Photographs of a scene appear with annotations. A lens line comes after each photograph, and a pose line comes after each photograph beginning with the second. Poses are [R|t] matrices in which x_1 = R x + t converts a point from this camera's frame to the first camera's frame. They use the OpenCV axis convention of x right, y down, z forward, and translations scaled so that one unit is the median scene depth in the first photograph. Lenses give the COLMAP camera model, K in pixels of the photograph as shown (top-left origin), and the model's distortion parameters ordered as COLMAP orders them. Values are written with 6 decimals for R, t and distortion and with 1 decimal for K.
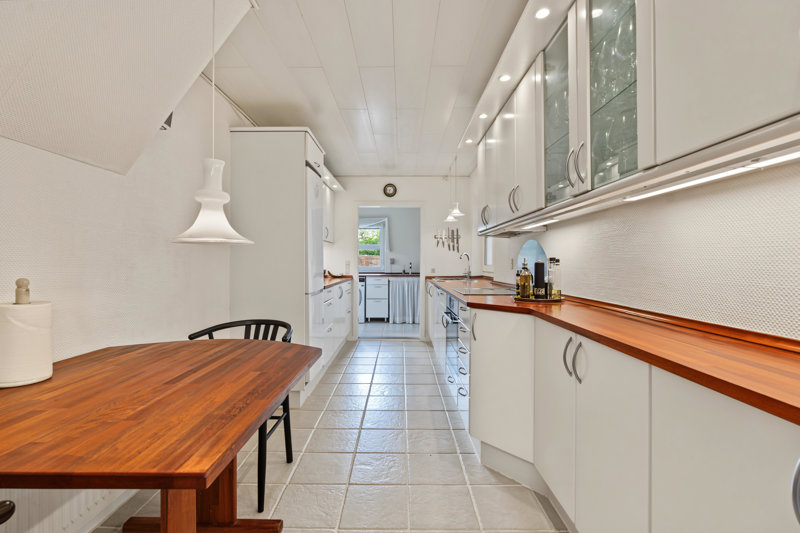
lens RADIAL K [[368.4, 0, 399.8], [0, 368.4, 263.5], [0, 0, 1]] dist [-0.001910, -0.000037]
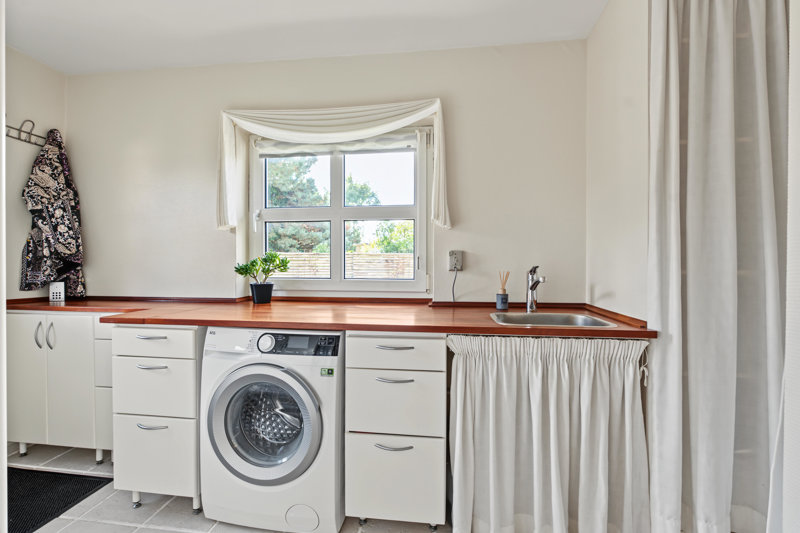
lens RADIAL K [[368.4, 0, 399.6], [0, 368.4, 267.4], [0, 0, 1]] dist [-0.001910, -0.000037]
pose [[0.989461, -0.008627, -0.144540, -0.024946], [0.008644, 0.999963, -0.000514, -0.001319], [0.144539, -0.000741, 0.989499, 0.726728]]
